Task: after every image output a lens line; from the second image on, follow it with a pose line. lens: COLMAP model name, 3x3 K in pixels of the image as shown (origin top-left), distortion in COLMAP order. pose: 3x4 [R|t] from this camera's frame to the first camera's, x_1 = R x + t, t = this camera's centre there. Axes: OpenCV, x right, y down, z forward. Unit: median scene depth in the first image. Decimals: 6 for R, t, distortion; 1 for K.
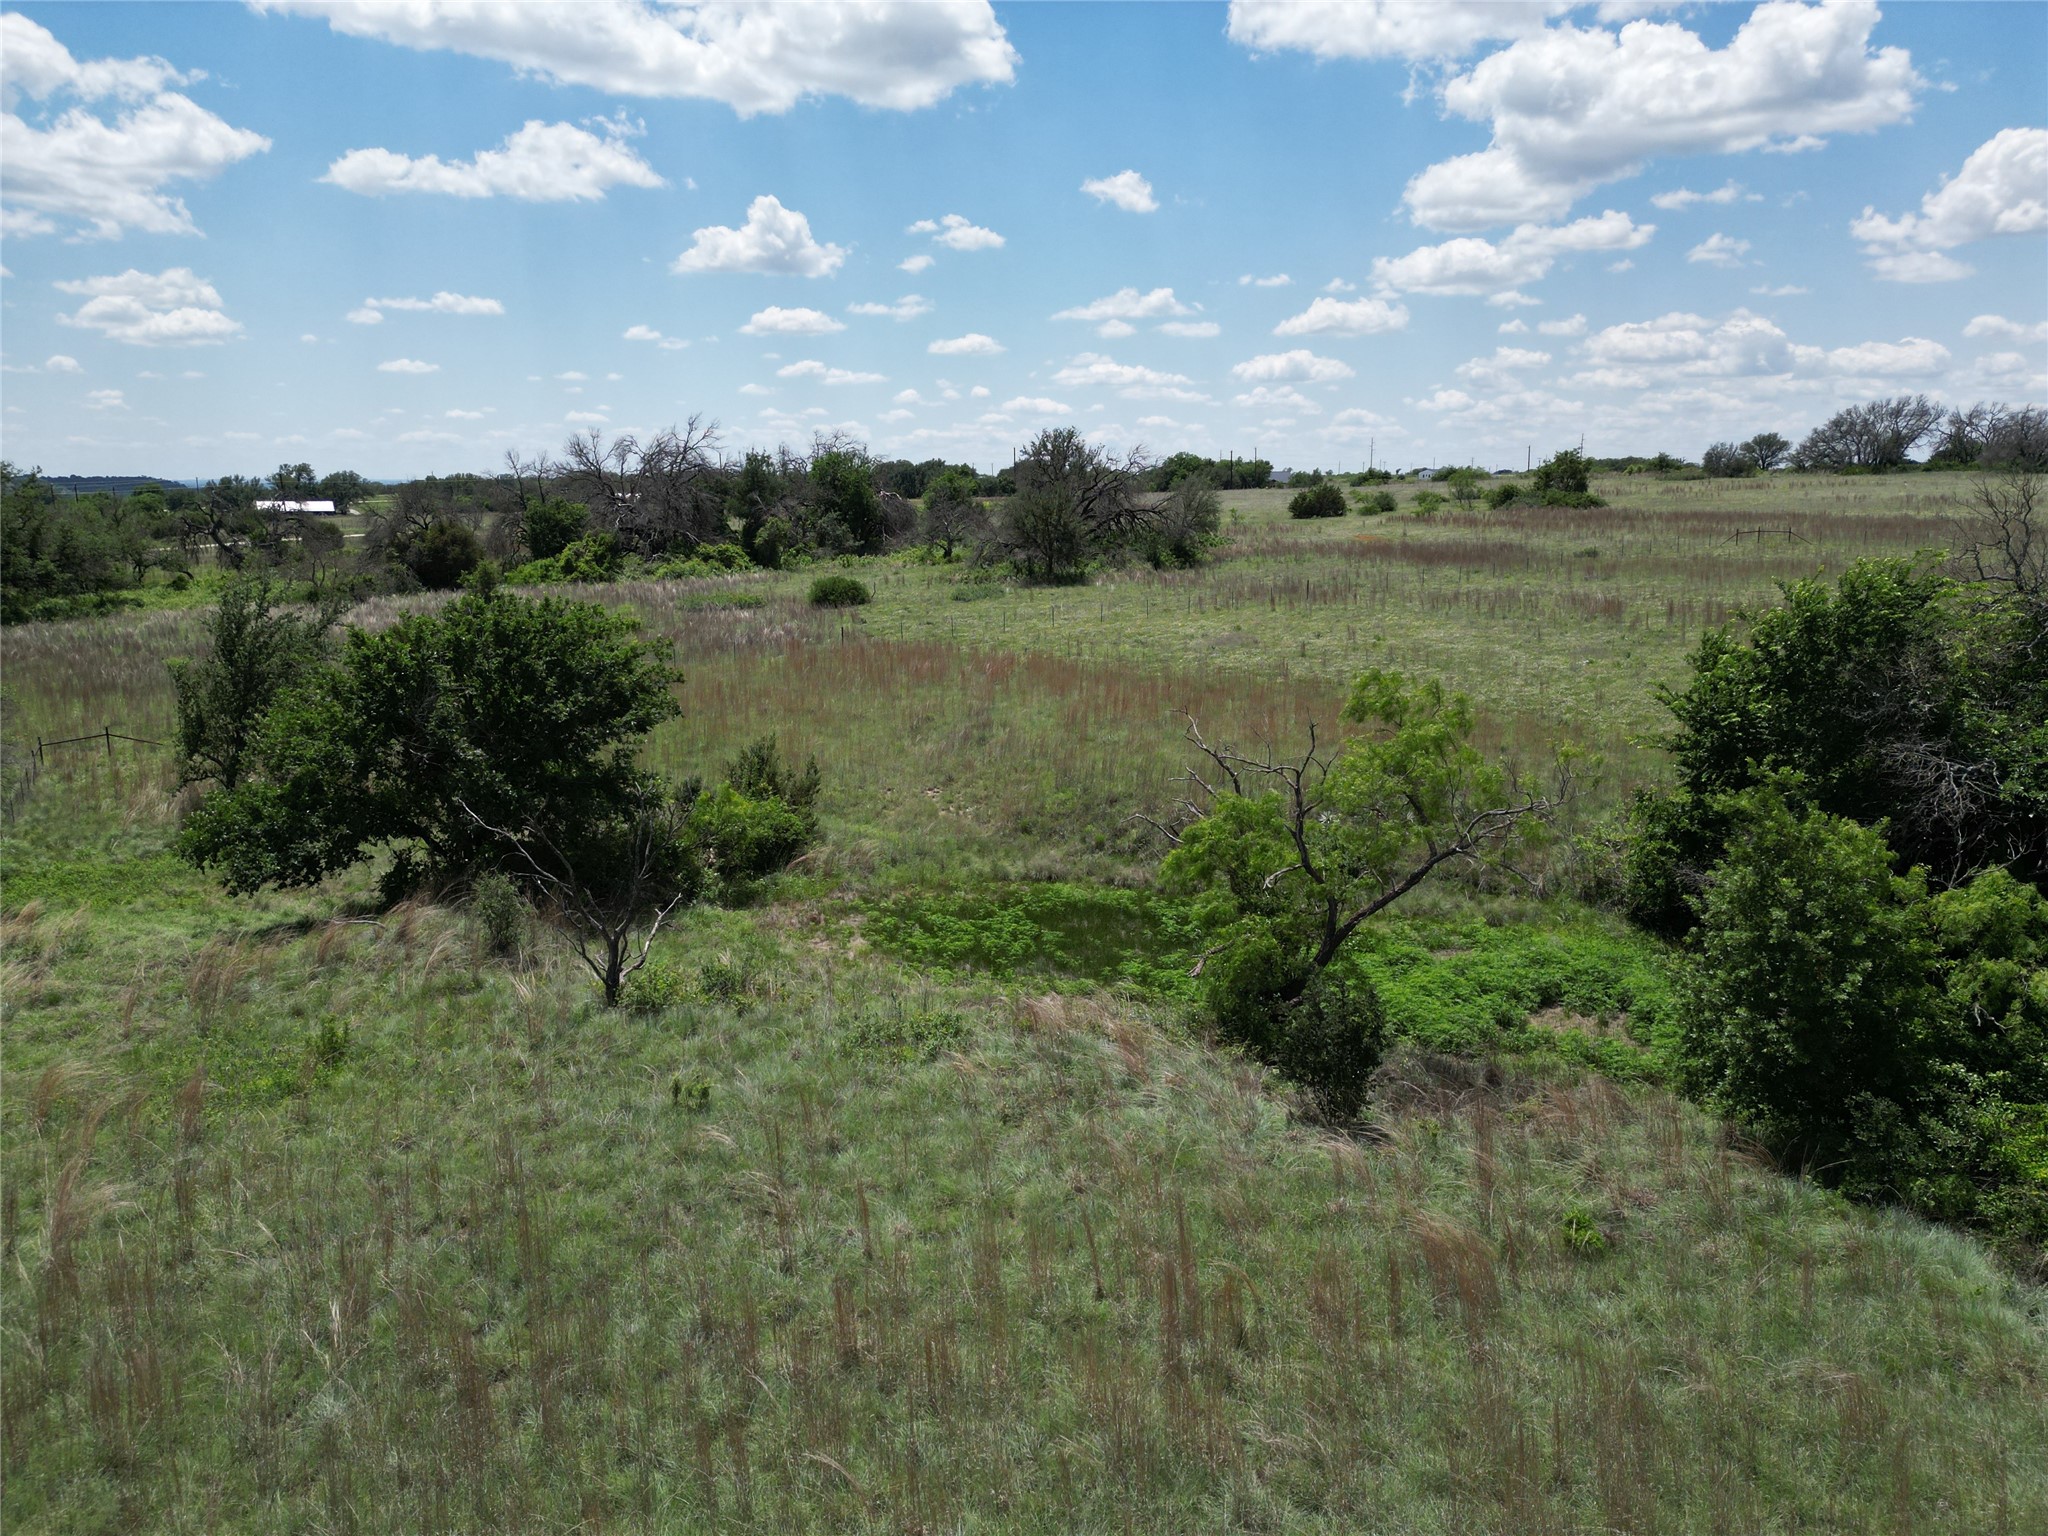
lens RADIAL K [[1443.9, 0, 1029.6], [0, 1443.9, 771.9], [0, 0, 1]] dist [0.082871, -0.082086]
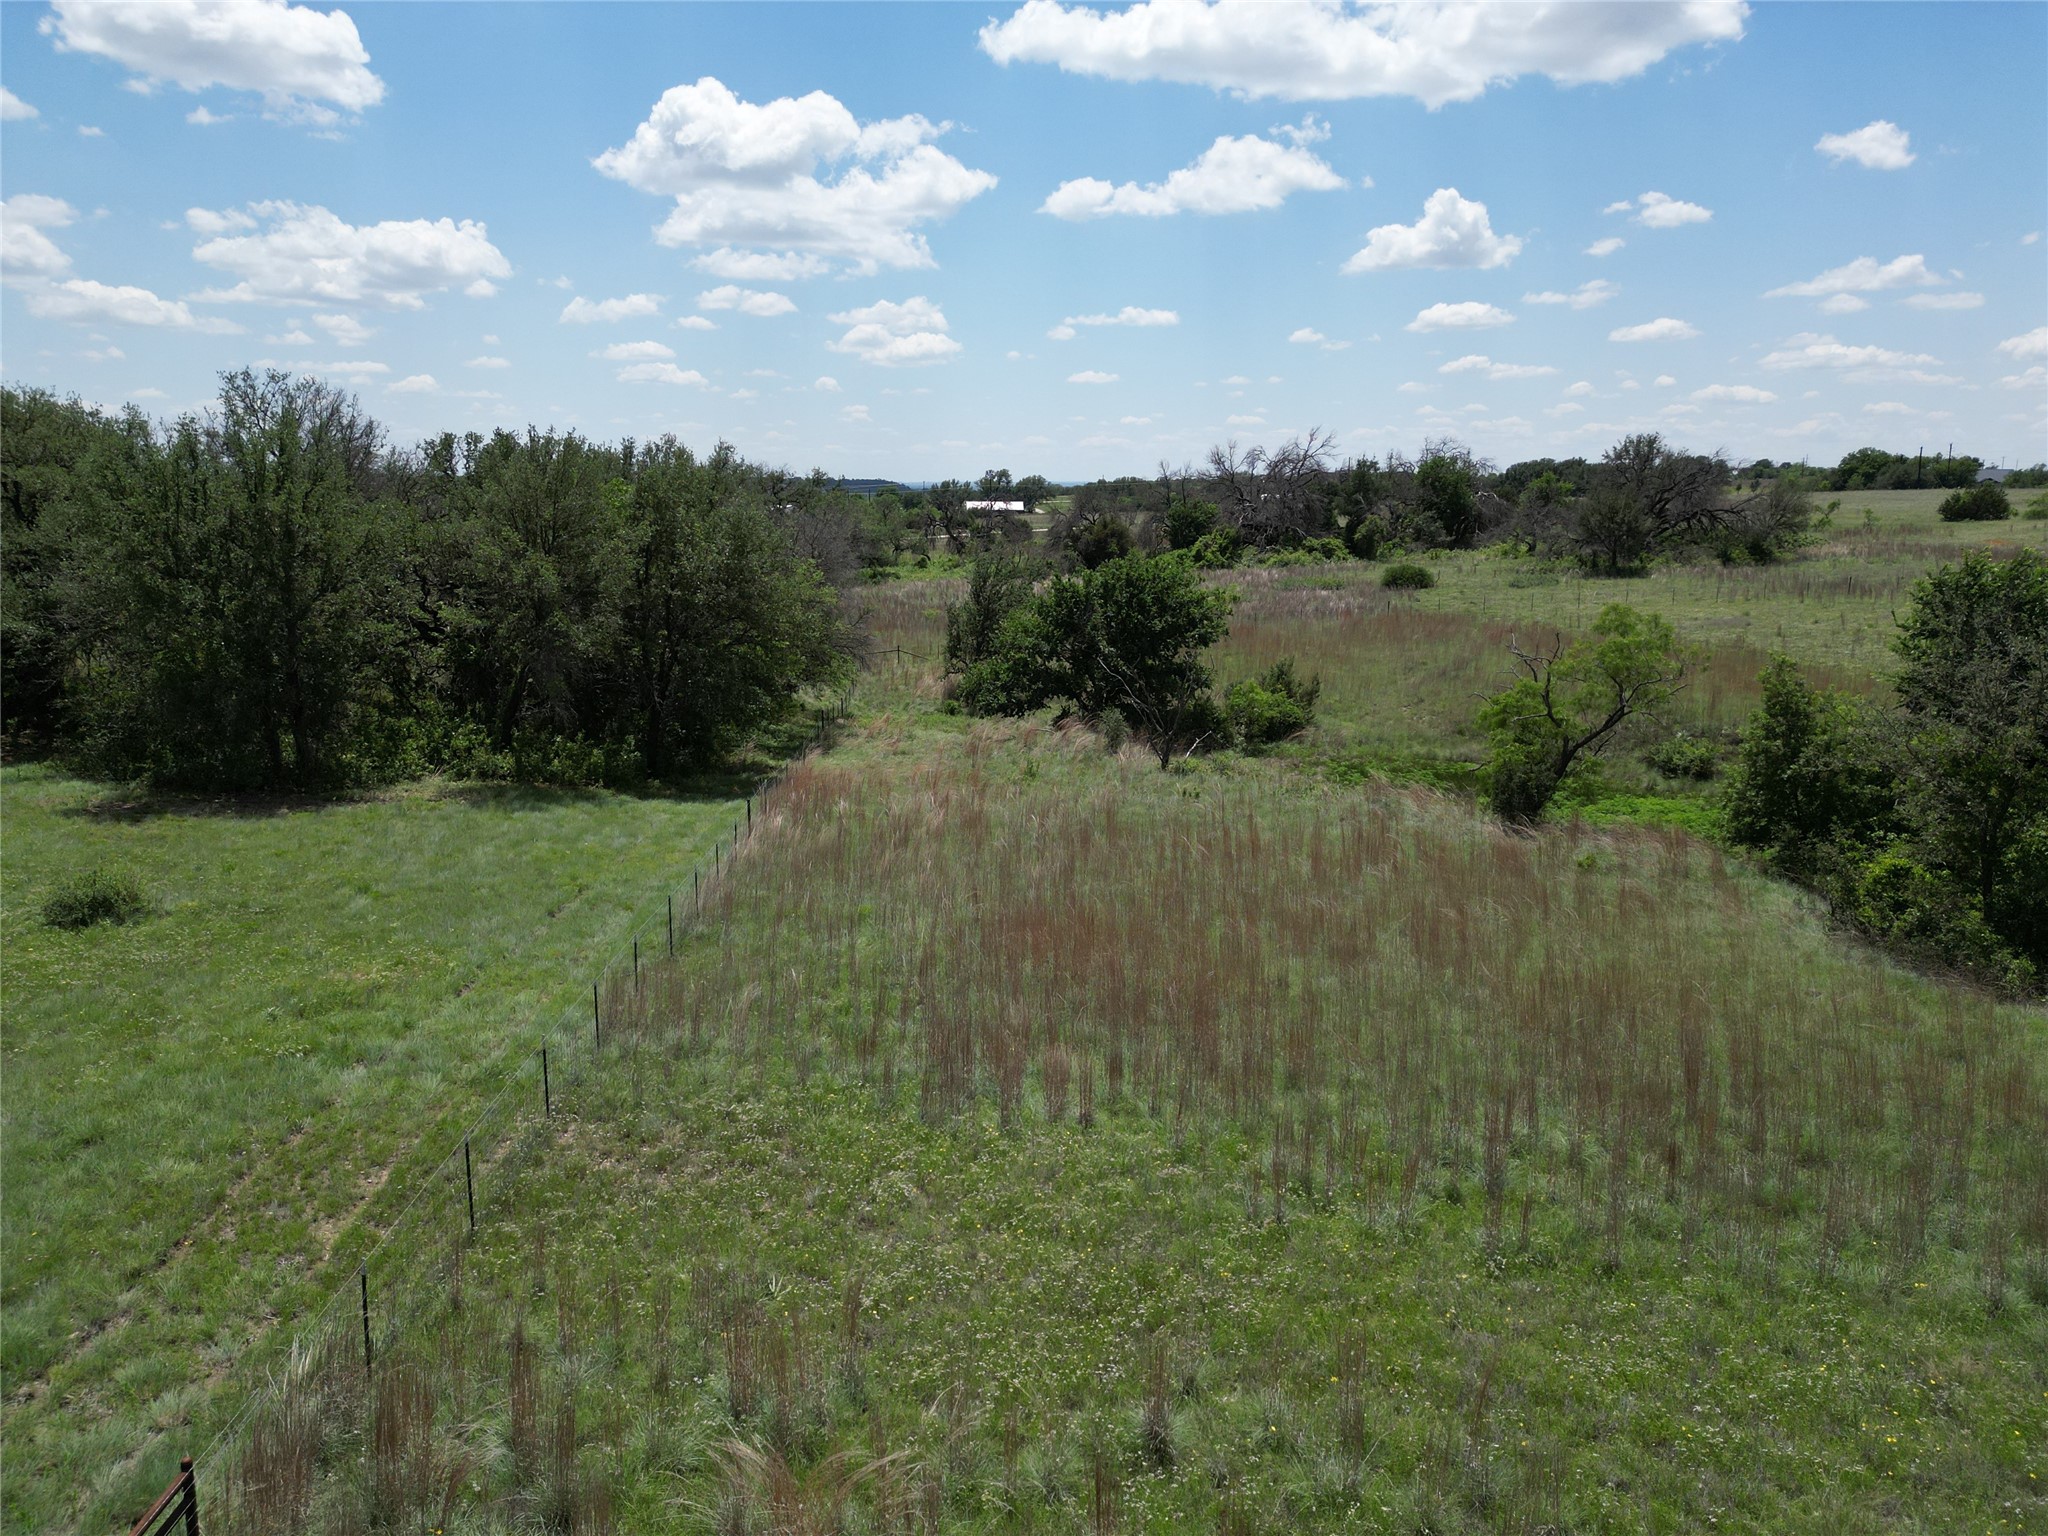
lens RADIAL K [[1443.9, 0, 1029.6], [0, 1443.9, 771.9], [0, 0, 1]] dist [0.082871, -0.082086]
pose [[0.908719, 0.084718, -0.408720, 0.174235], [-0.084623, 0.996244, 0.018352, 0.076844], [0.408740, 0.017910, 0.912475, -0.423407]]
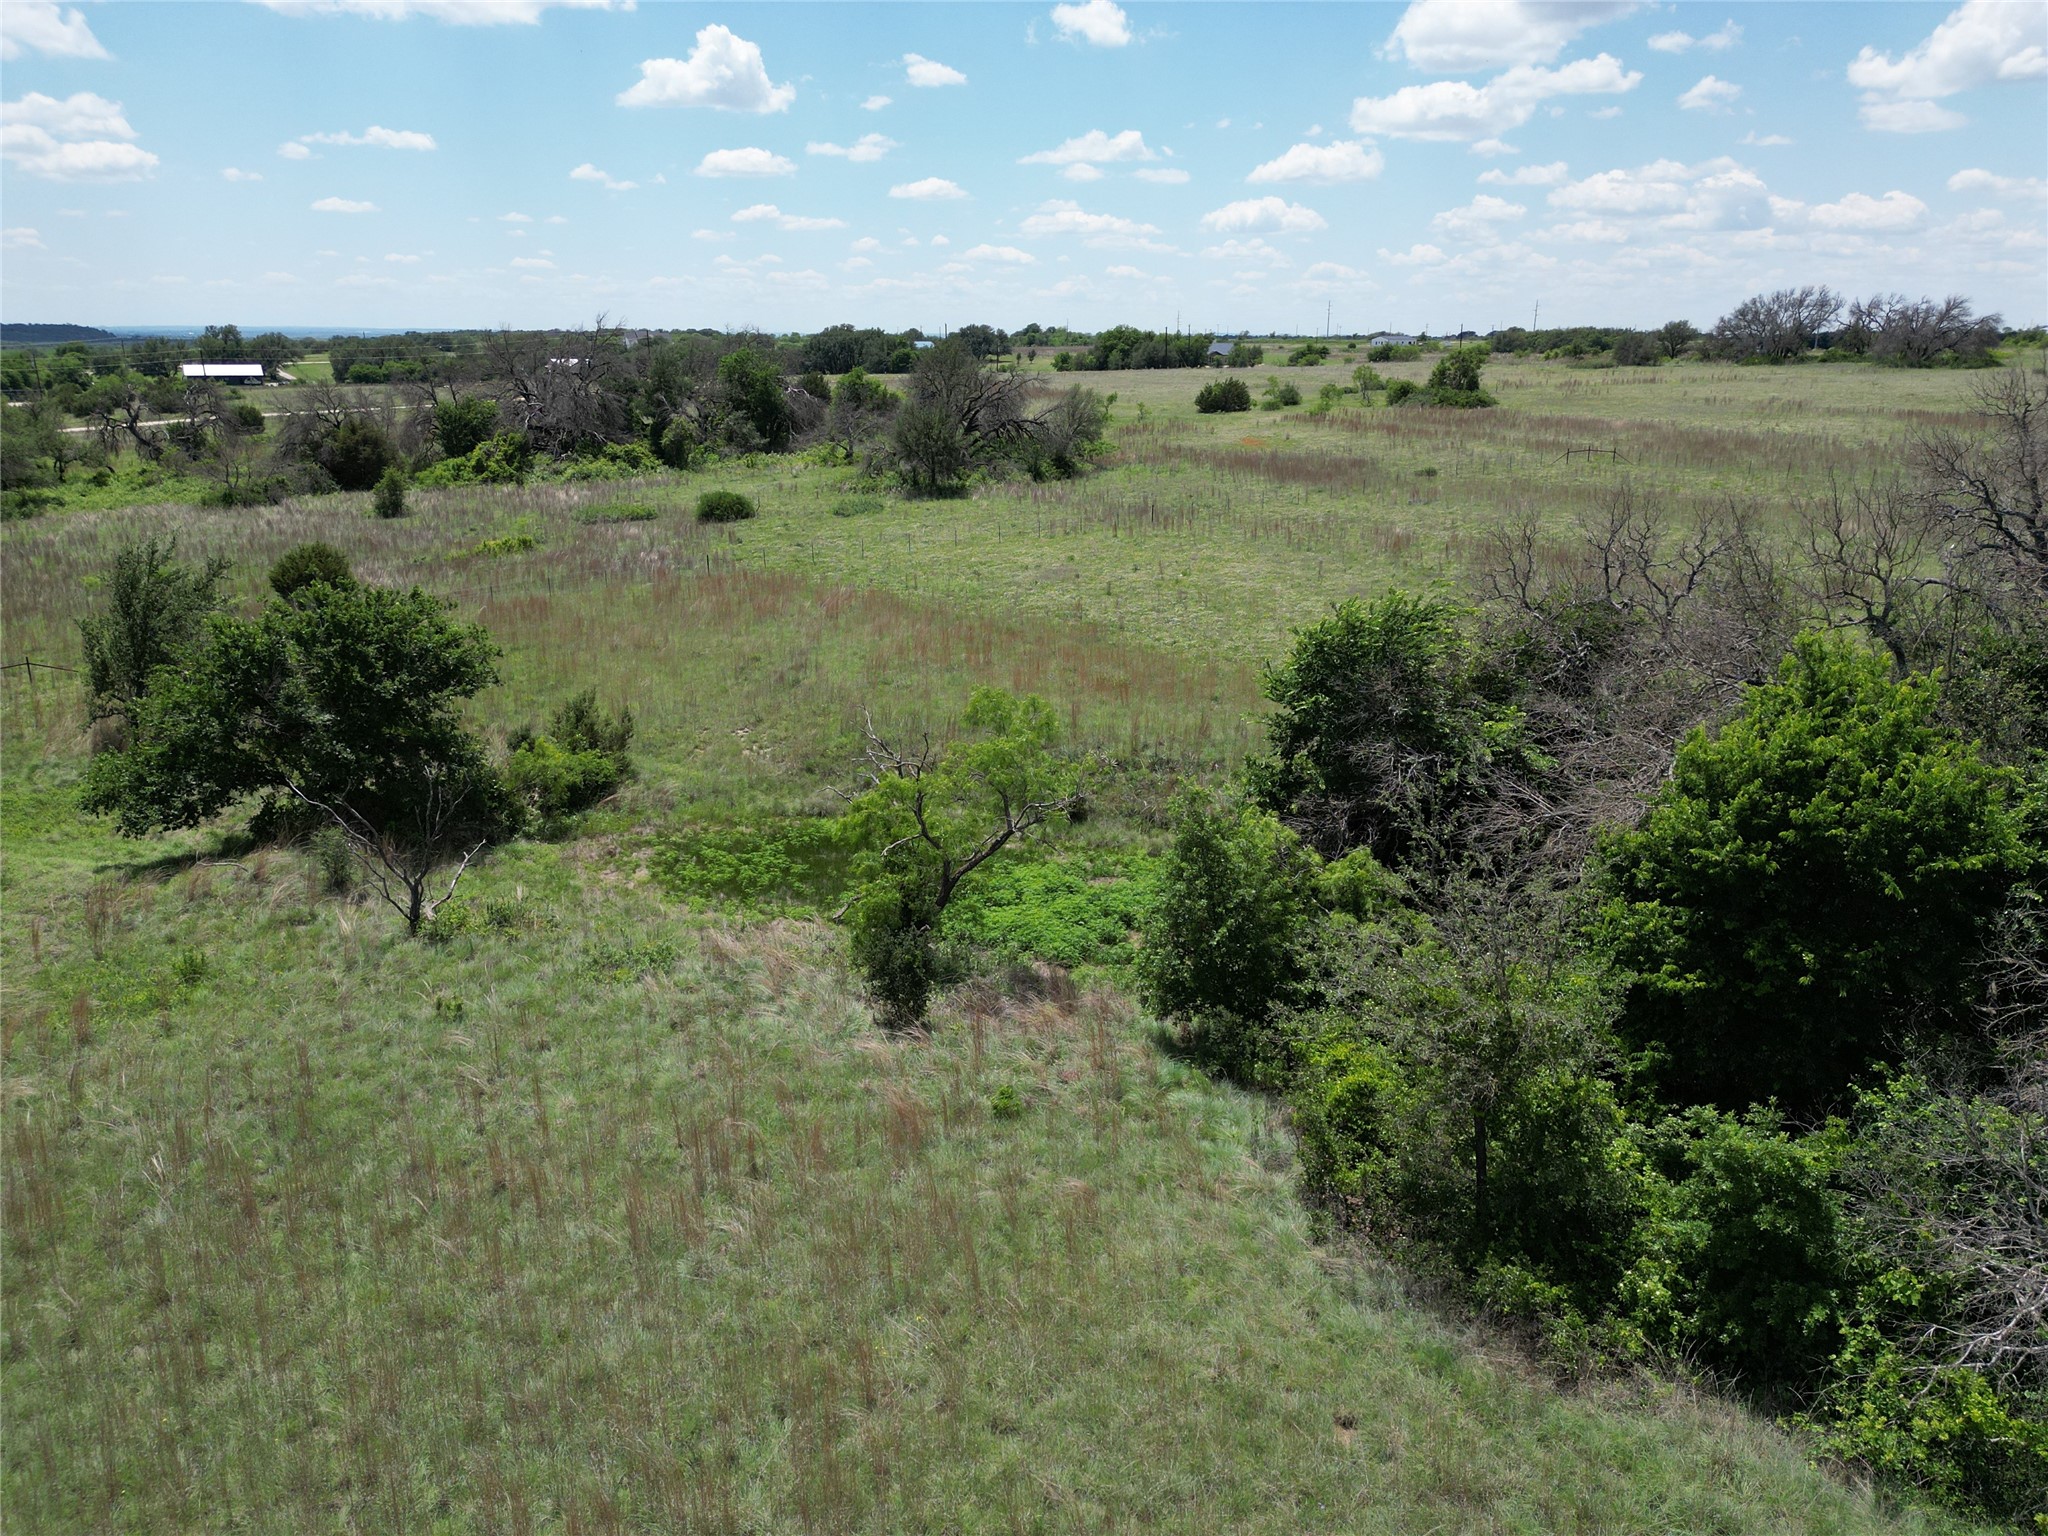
lens RADIAL K [[1443.9, 0, 1029.6], [0, 1443.9, 771.9], [0, 0, 1]] dist [0.082871, -0.082086]
pose [[0.999678, 0.001039, 0.025358, 0.129156], [-0.003410, 0.995600, 0.093641, -0.061384], [-0.025149, -0.093697, 0.995283, -0.172105]]
